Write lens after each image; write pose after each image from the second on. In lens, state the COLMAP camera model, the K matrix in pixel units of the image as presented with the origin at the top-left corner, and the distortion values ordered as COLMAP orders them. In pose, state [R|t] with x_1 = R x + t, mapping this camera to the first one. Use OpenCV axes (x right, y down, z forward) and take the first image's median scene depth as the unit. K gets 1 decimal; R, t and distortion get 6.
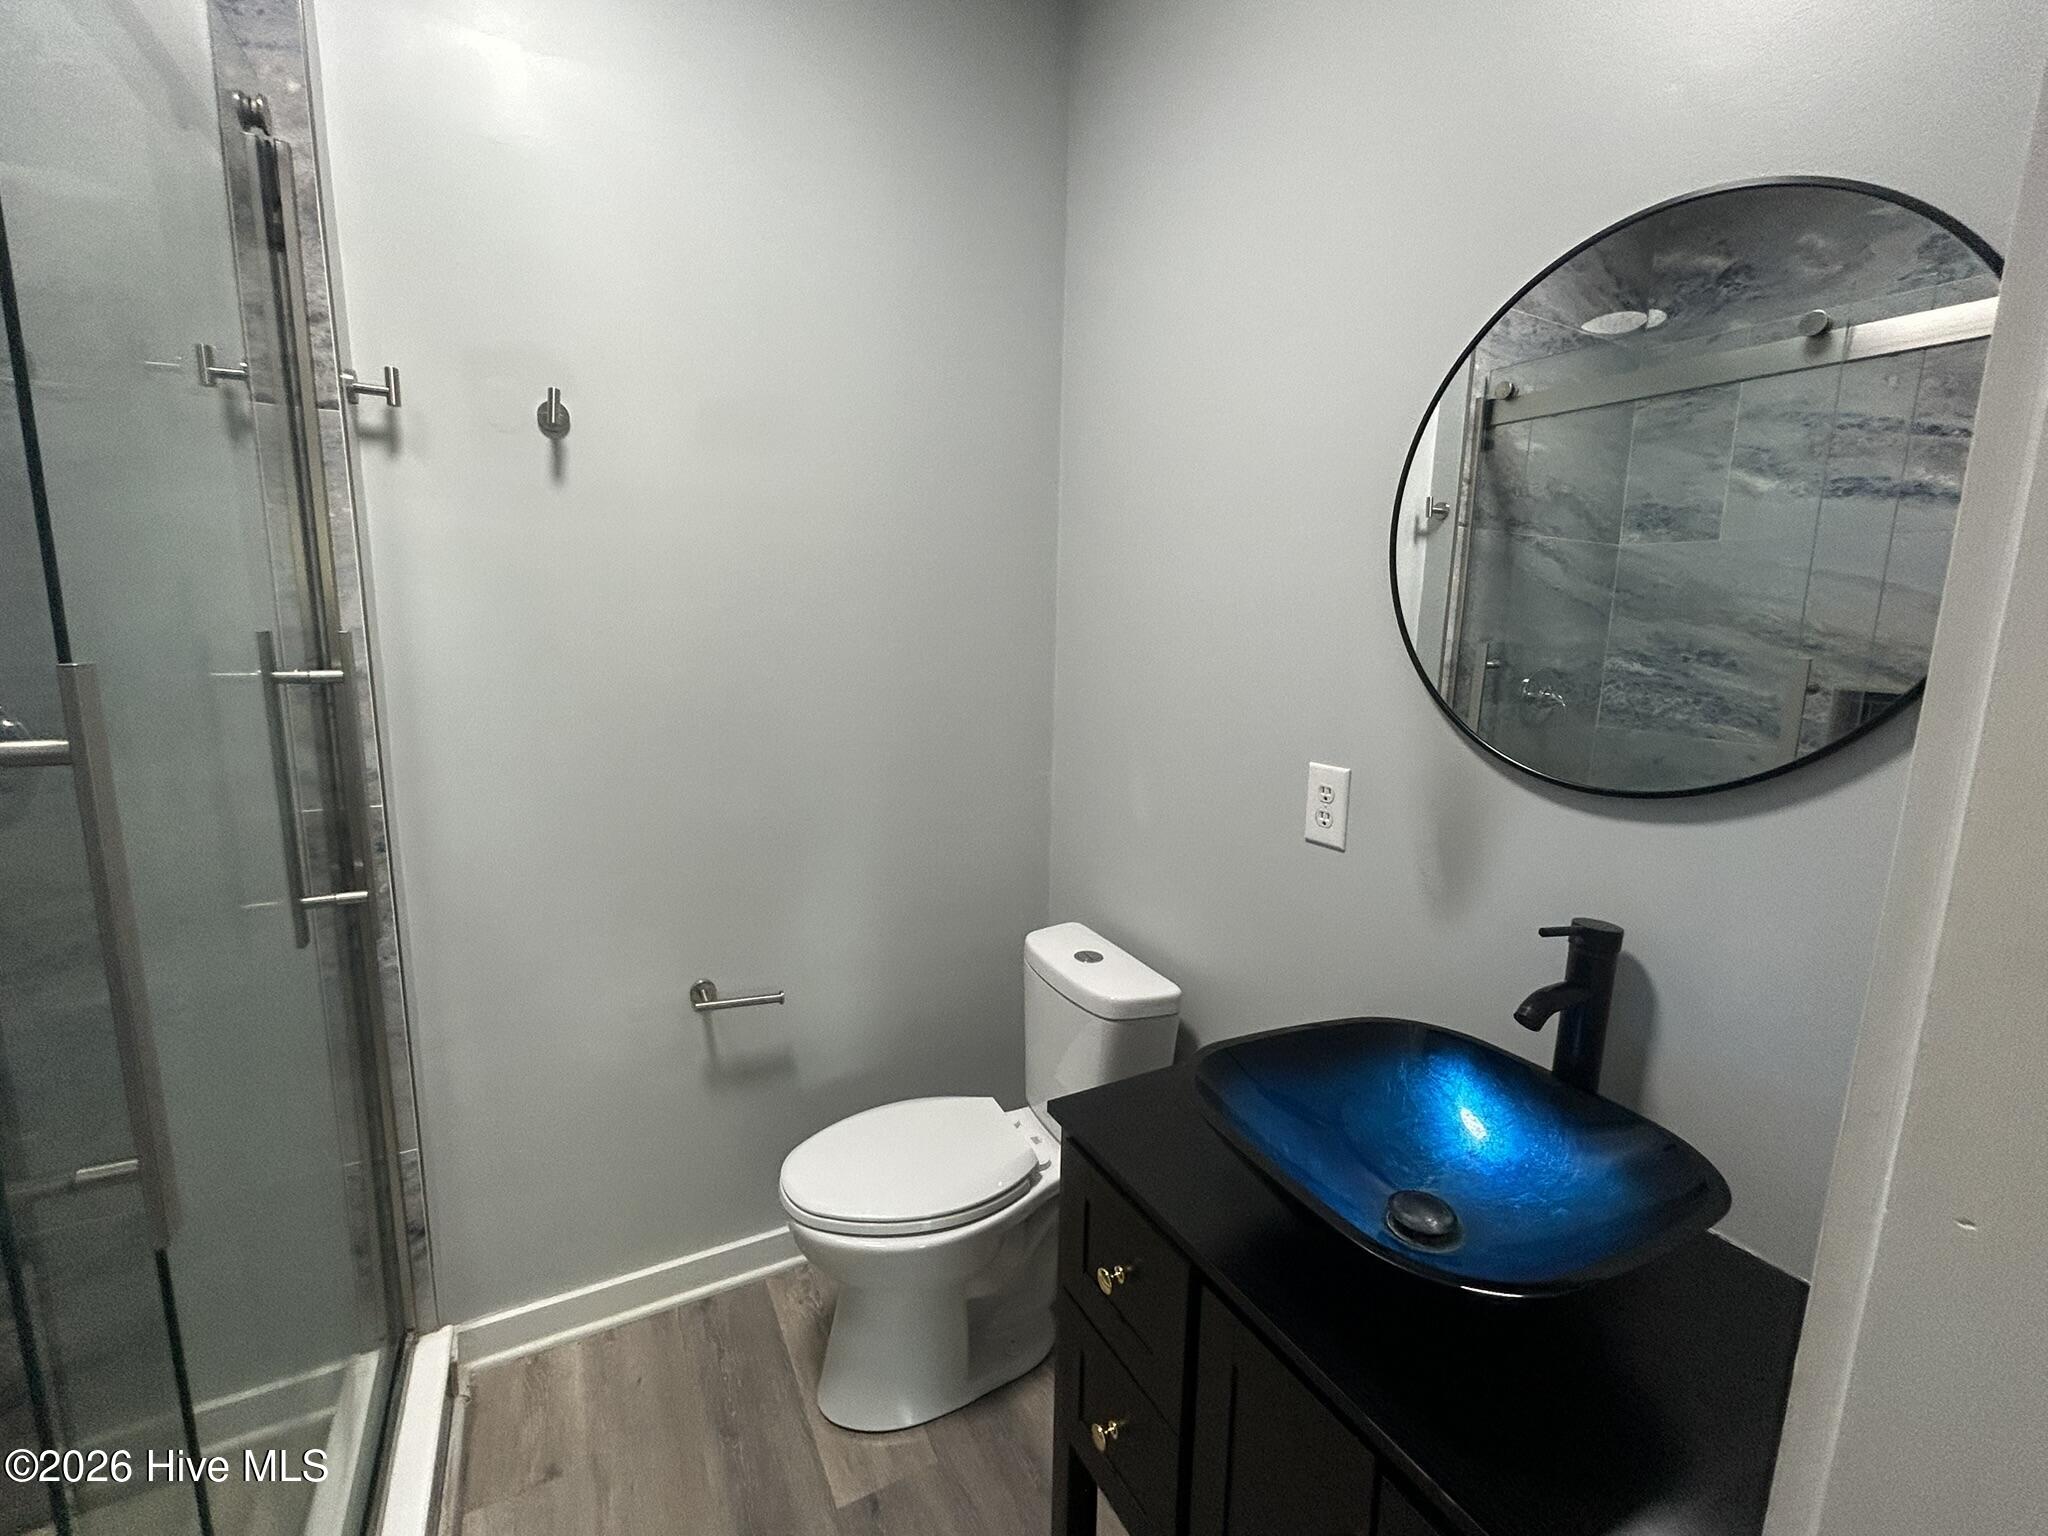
lens RADIAL K [[883.7, 0, 1024.8], [0, 883.7, 758.8], [0, 0, 1]] dist [-0.002012, 0.001821]
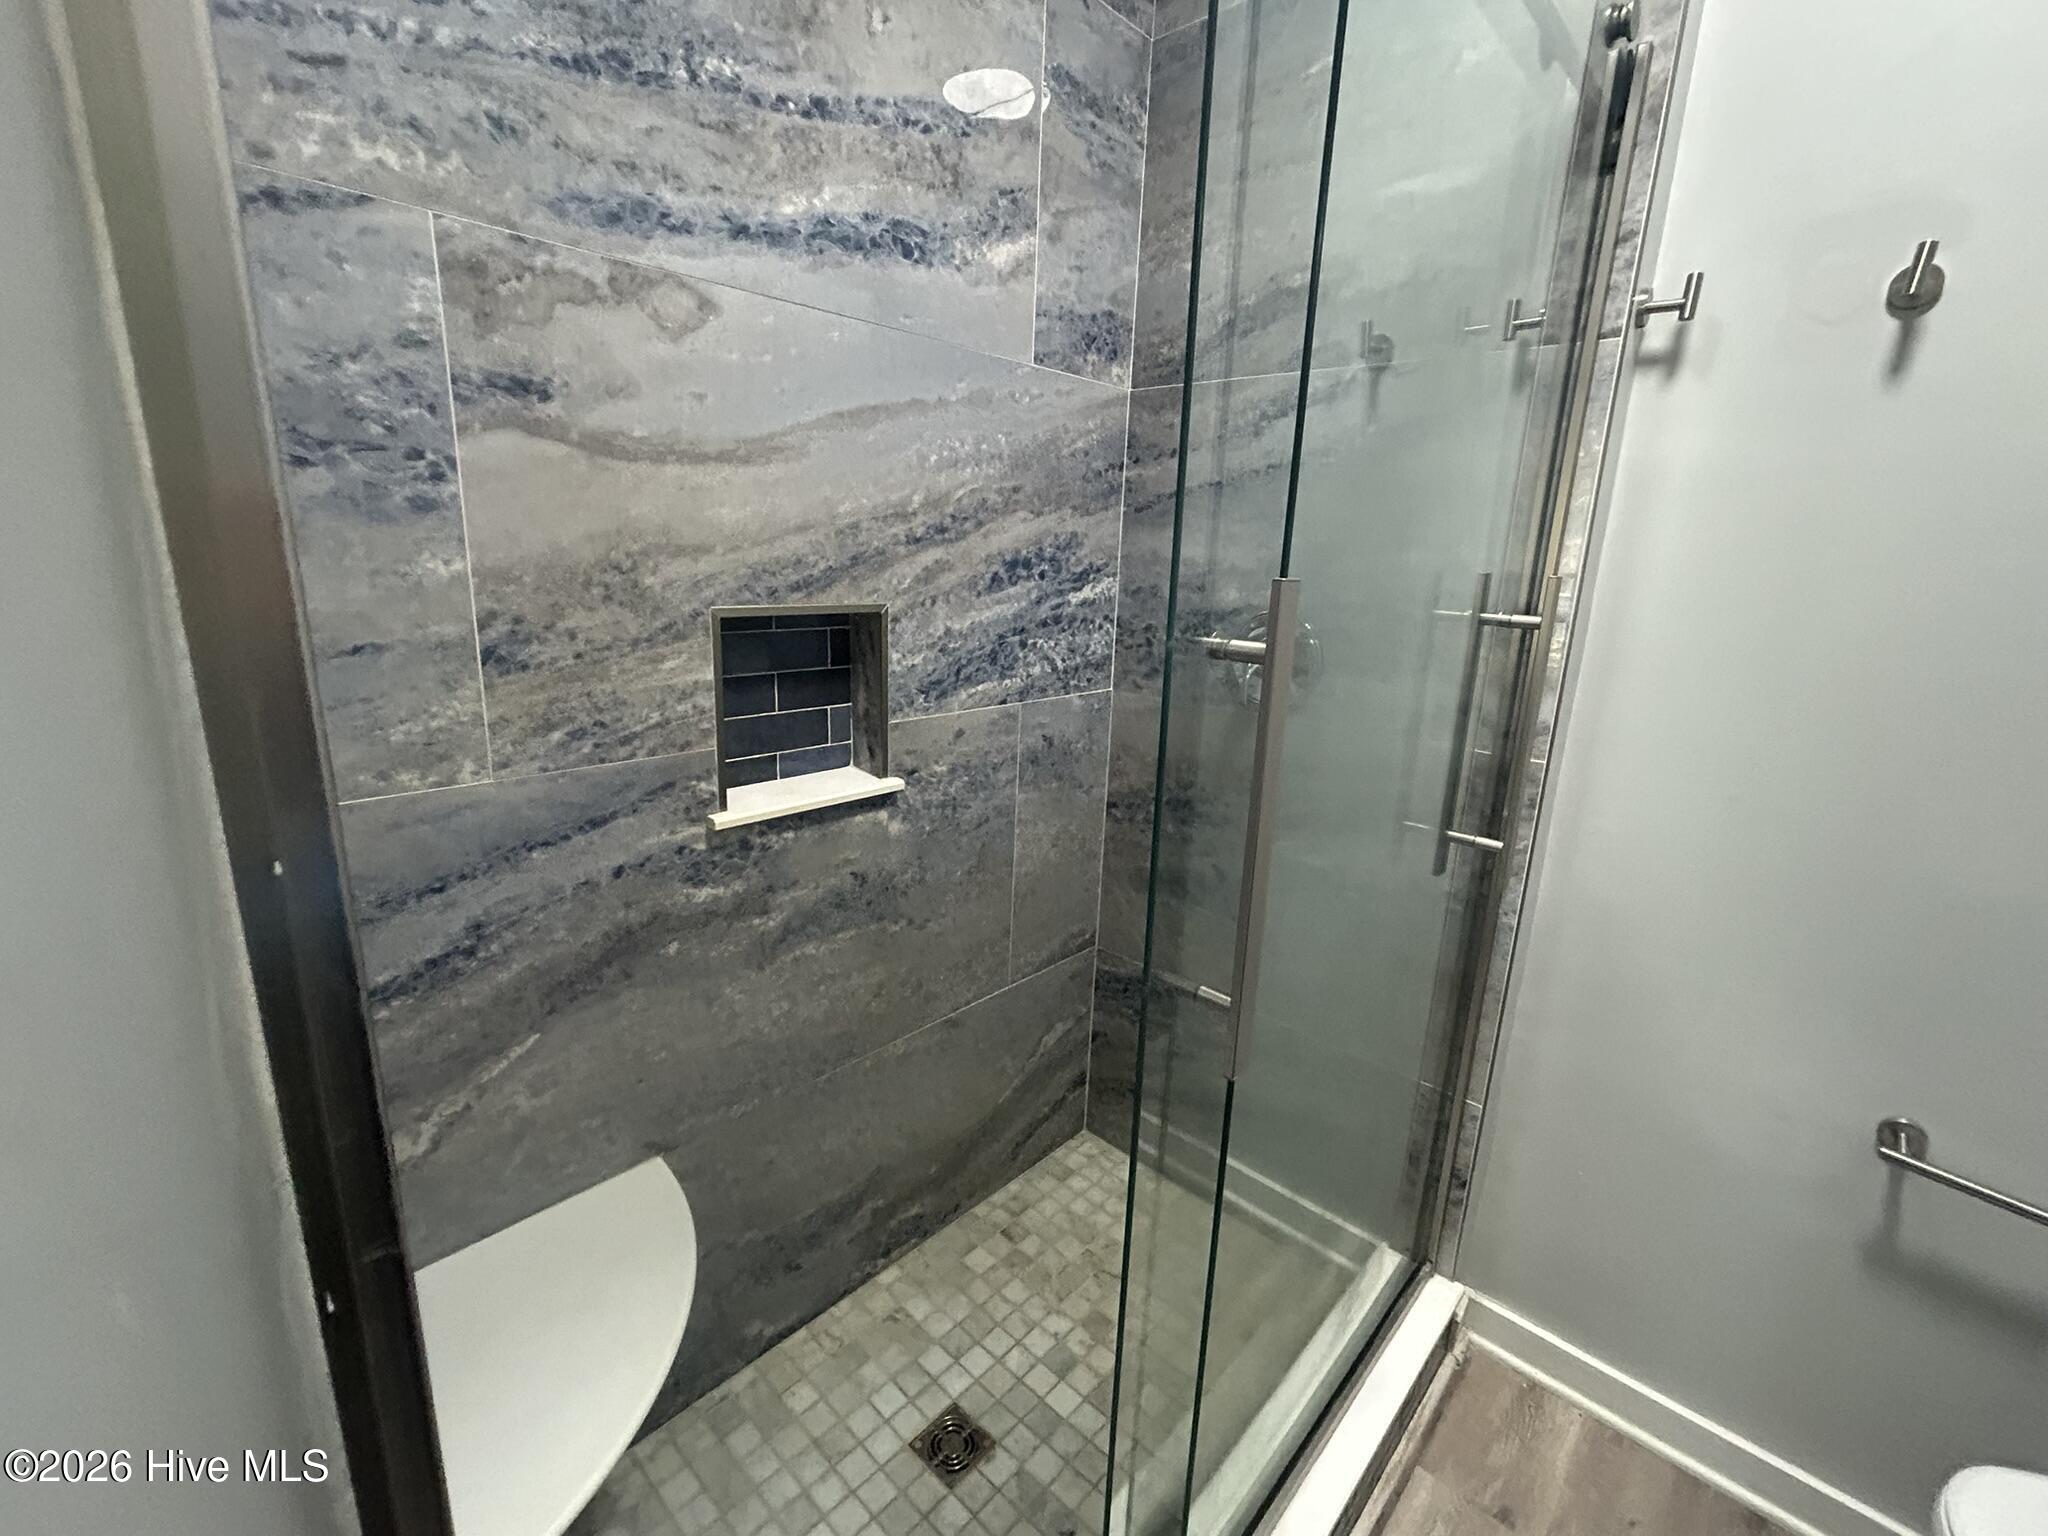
lens RADIAL K [[883.7, 0, 1024.8], [0, 883.7, 758.8], [0, 0, 1]] dist [-0.002012, 0.001821]
pose [[0.323175, 0.219388, -0.920558, -0.030531], [-0.185770, 0.968537, 0.165605, -0.004884], [0.927927, 0.117493, 0.353762, 0.141704]]
